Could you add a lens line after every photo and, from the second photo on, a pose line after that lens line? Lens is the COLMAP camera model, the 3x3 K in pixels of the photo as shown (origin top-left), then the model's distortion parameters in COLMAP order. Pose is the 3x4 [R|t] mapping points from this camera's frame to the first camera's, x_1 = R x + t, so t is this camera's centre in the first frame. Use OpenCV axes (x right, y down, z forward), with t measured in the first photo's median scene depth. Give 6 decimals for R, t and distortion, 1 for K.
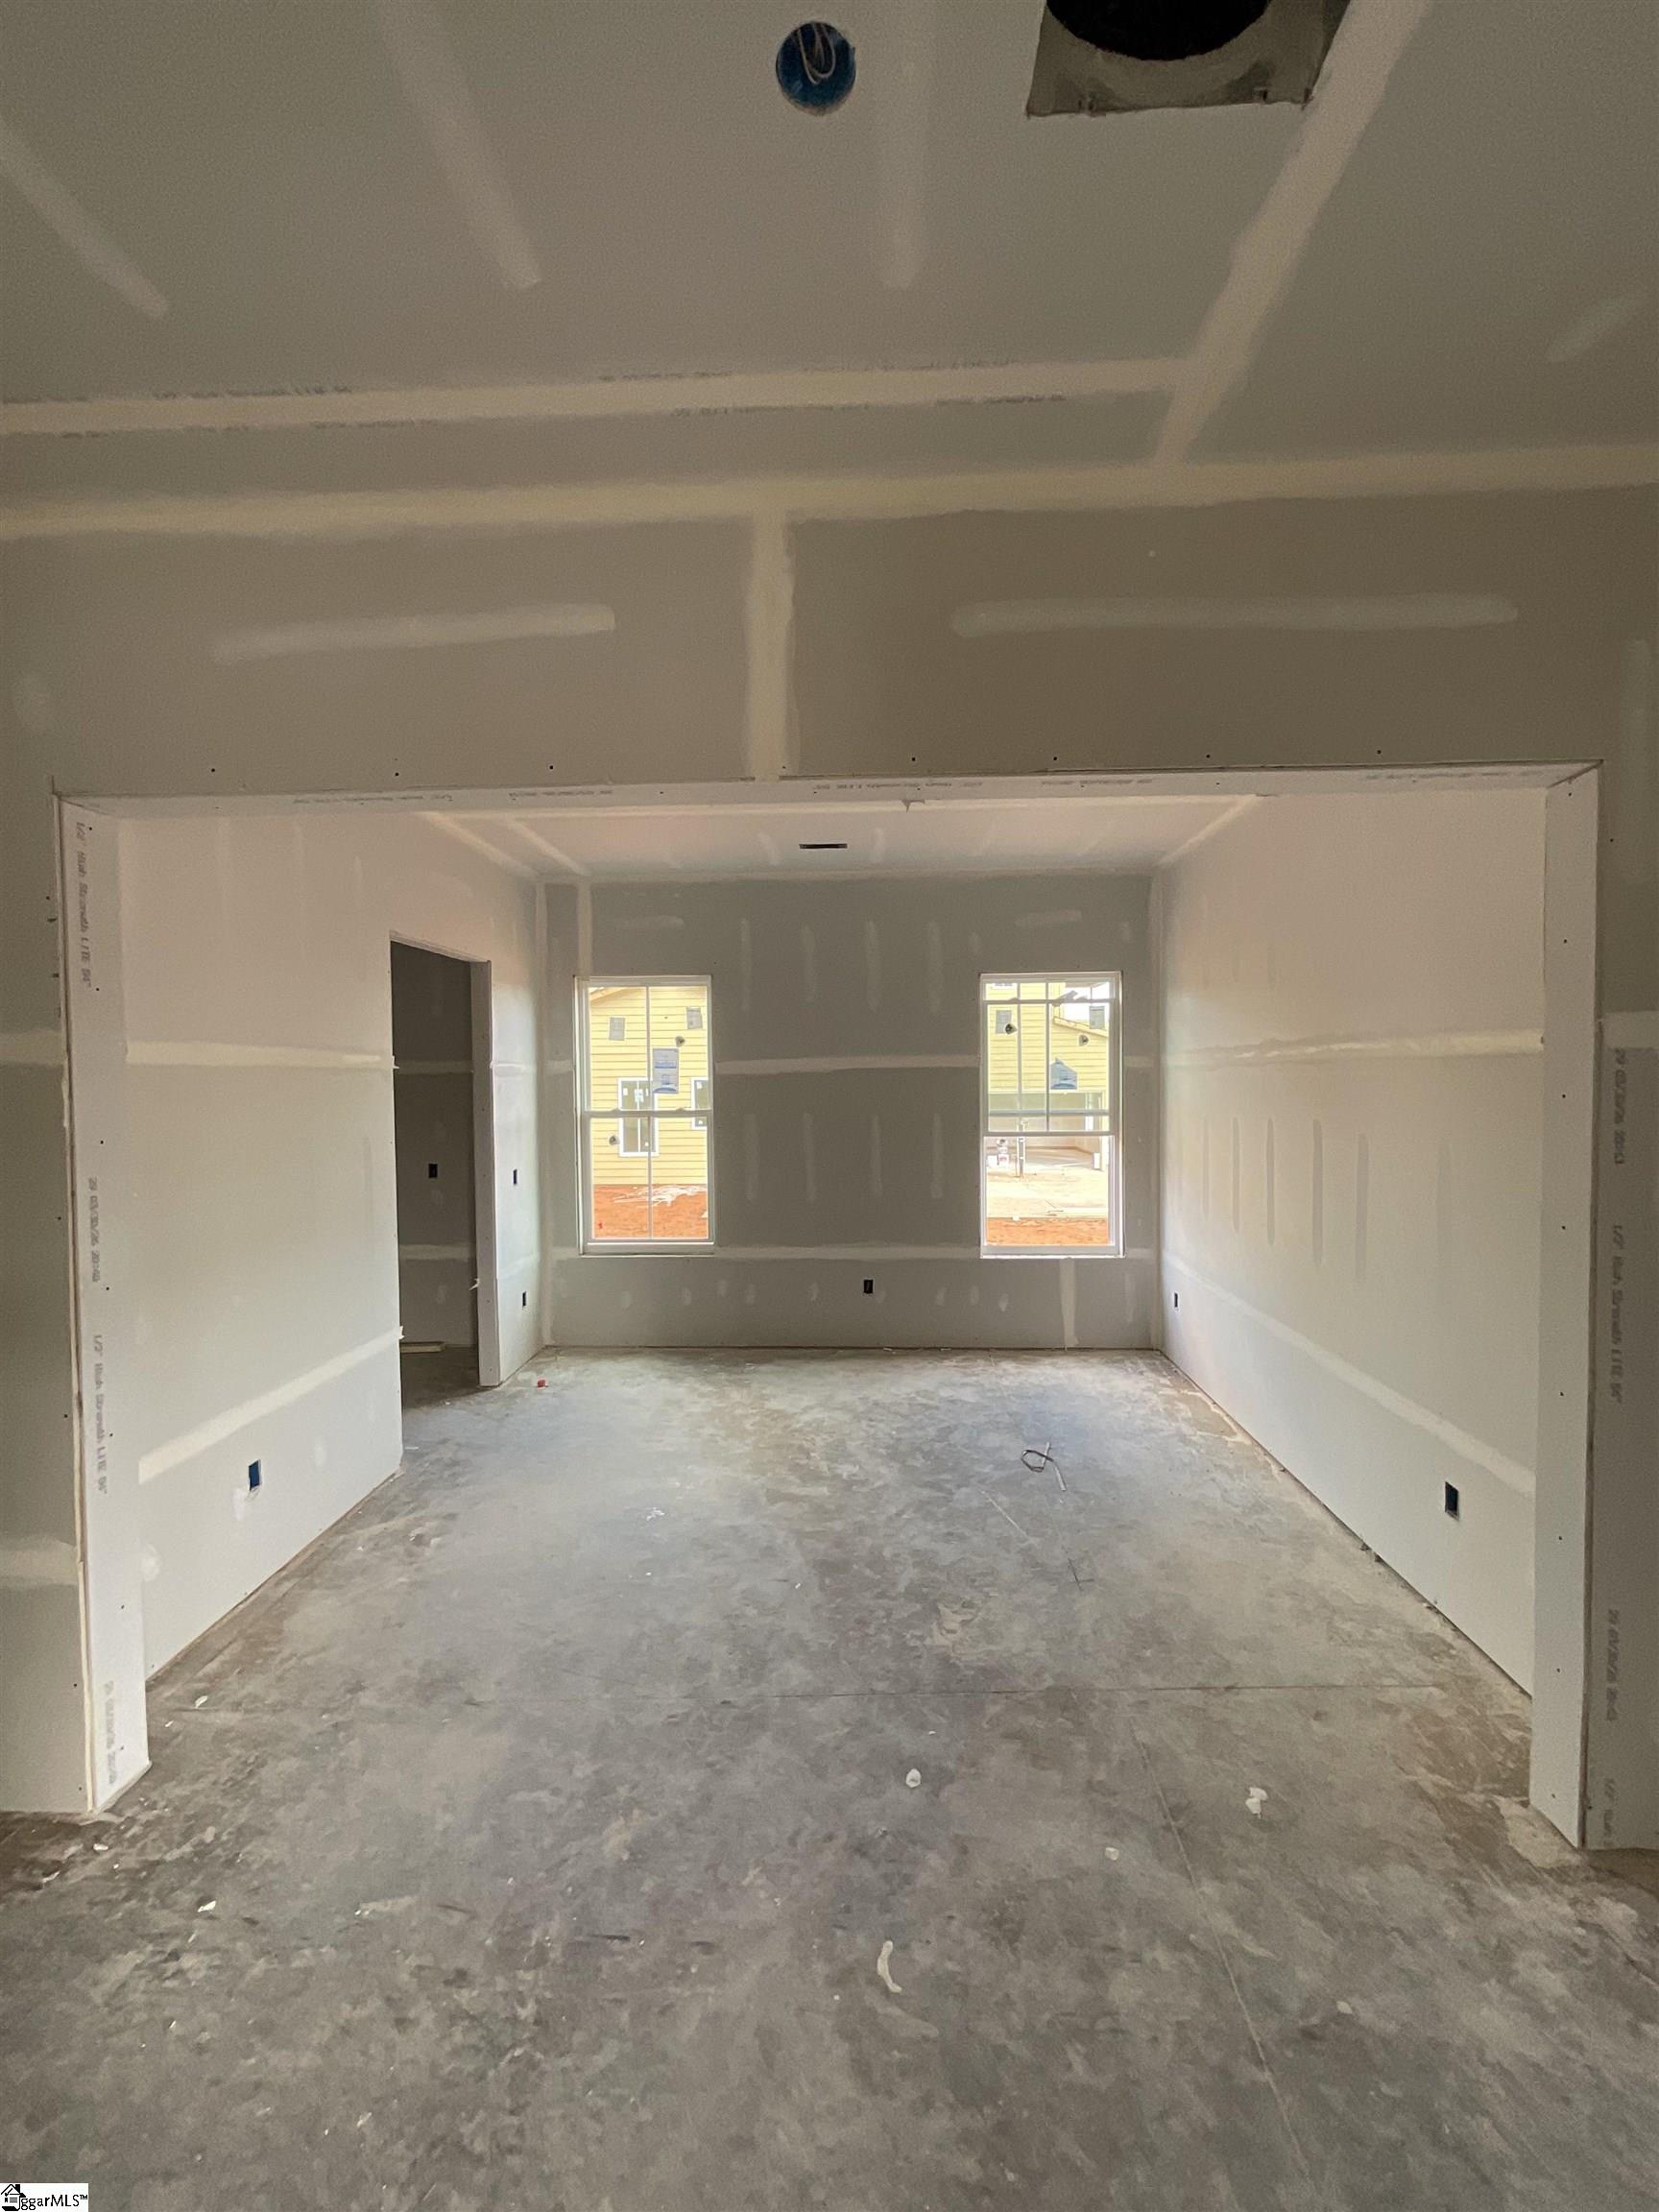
lens RADIAL K [[893.1, 0, 839.8], [0, 893.1, 1105.0], [0, 0, 1]] dist [-0.001275, 0.000799]
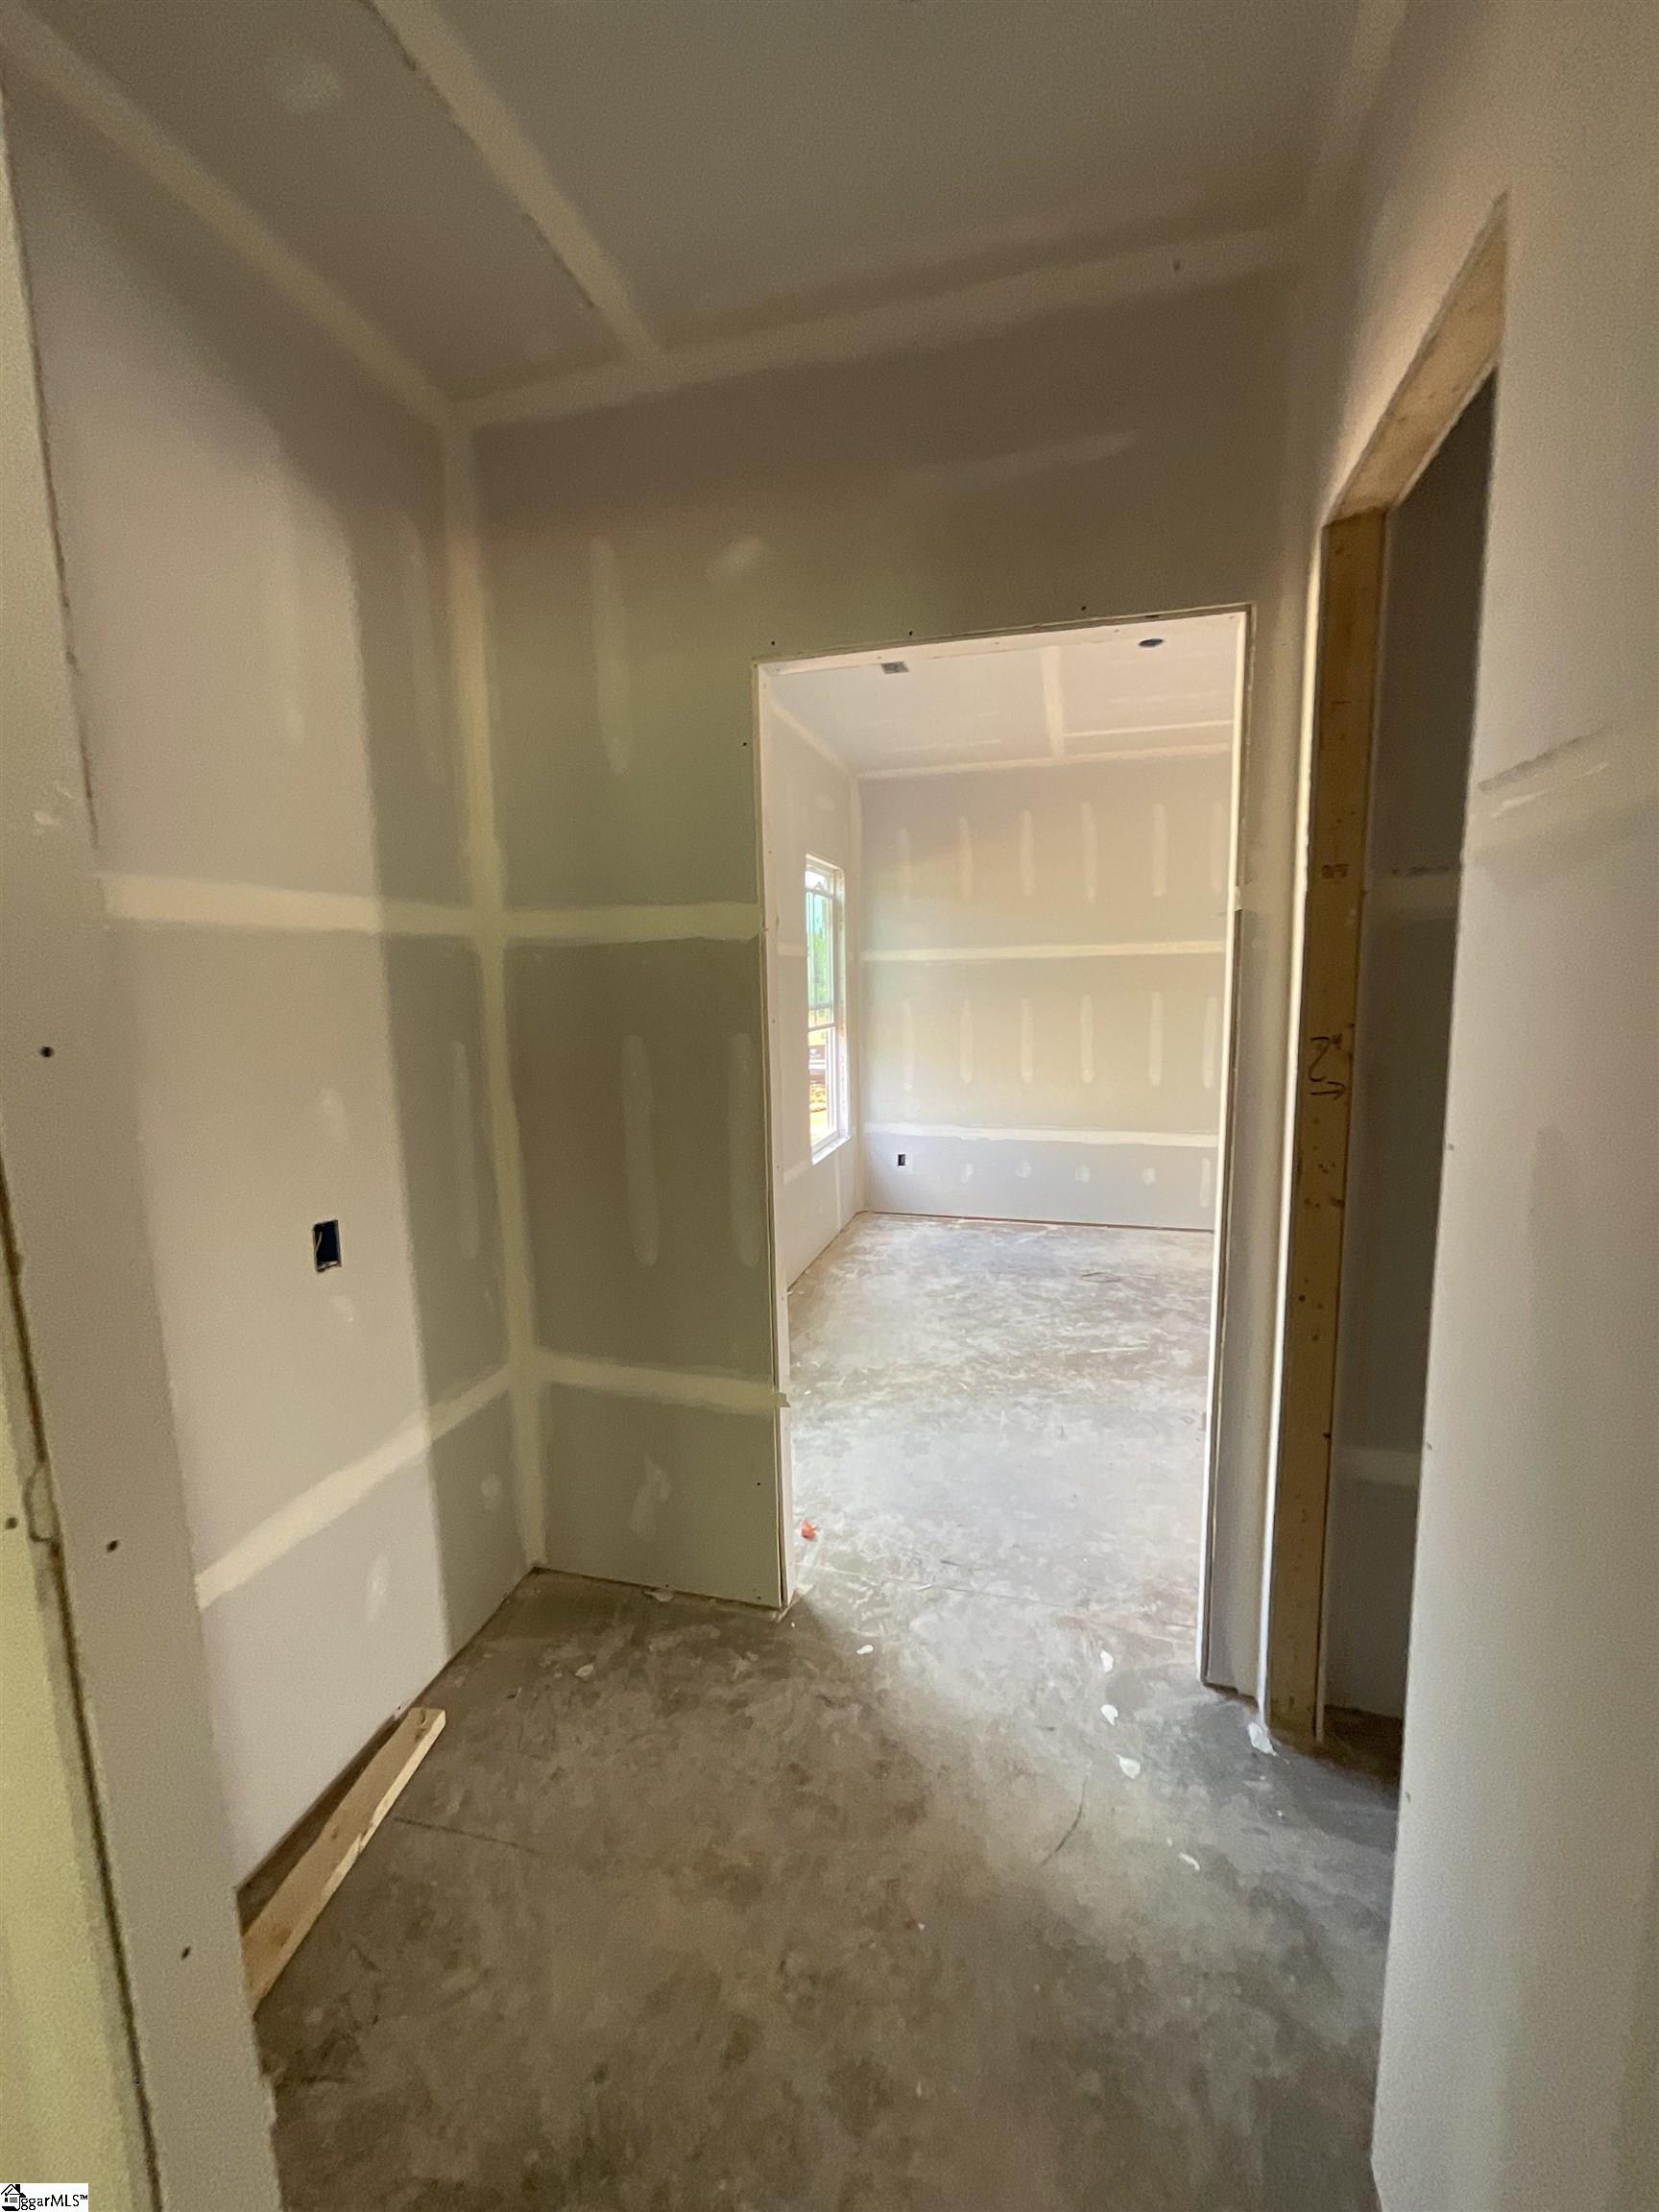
lens RADIAL K [[893.1, 0, 817.3], [0, 893.1, 1099.9], [0, 0, 1]] dist [-0.001275, 0.000799]
pose [[0.232981, -0.130186, 0.963728, -0.882645], [0.047804, 0.991334, 0.122358, -0.012758], [-0.971306, 0.017563, 0.237185, 0.930030]]
